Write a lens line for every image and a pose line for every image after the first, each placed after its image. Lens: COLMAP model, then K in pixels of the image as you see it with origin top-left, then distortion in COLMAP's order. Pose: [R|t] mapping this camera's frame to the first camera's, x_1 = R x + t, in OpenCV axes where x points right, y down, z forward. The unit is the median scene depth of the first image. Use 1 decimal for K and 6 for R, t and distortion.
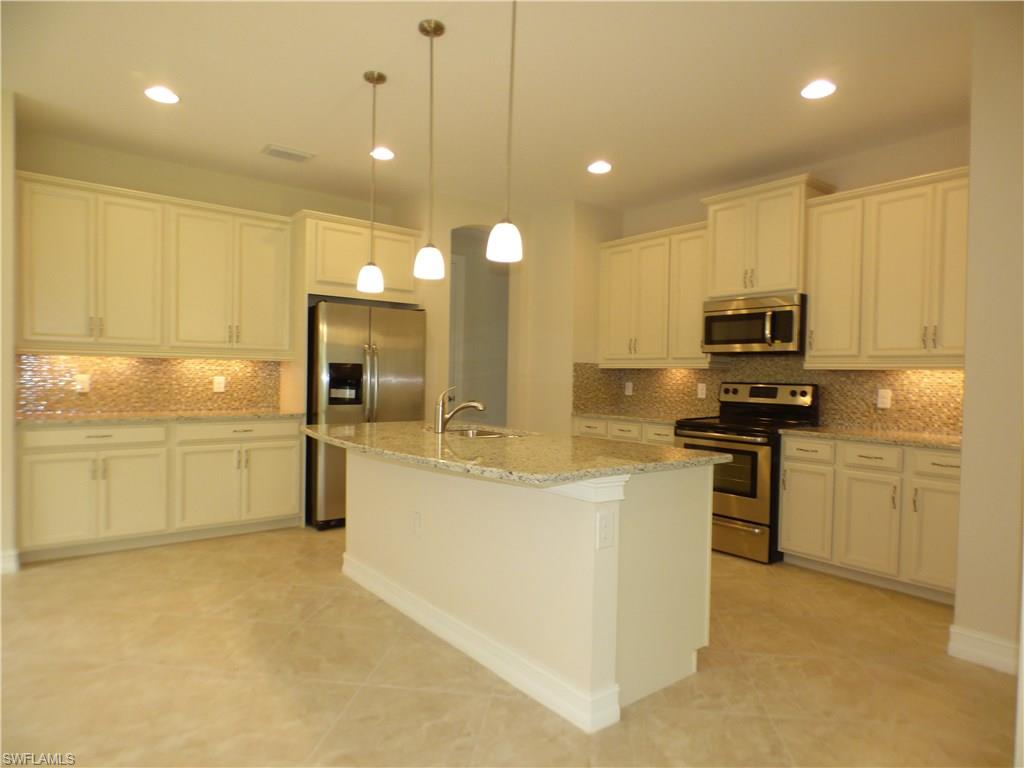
lens RADIAL K [[638.5, 0, 514.1], [0, 638.5, 383.7], [0, 0, 1]] dist [-0.004257, -0.009397]
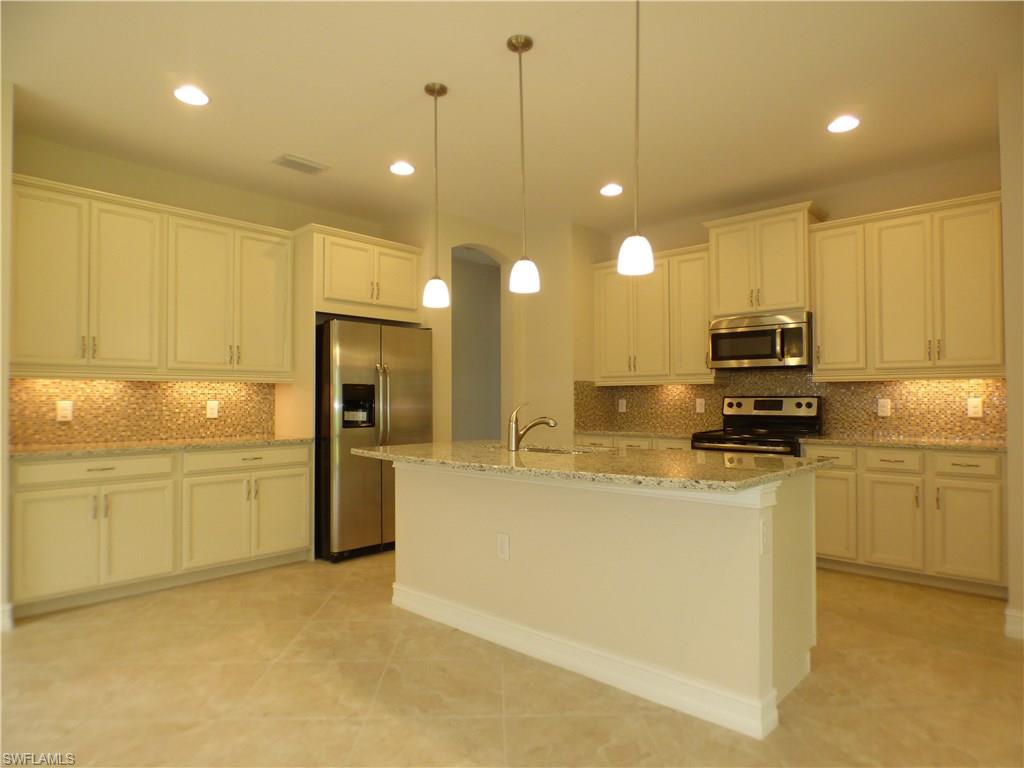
lens RADIAL K [[638.5, 0, 514.7], [0, 638.5, 382.9], [0, 0, 1]] dist [-0.004257, -0.009397]
pose [[0.986853, -0.015776, 0.160847, -0.222660], [0.022004, 0.999073, -0.037010, 0.007786], [-0.160114, 0.040062, 0.986285, 0.026581]]
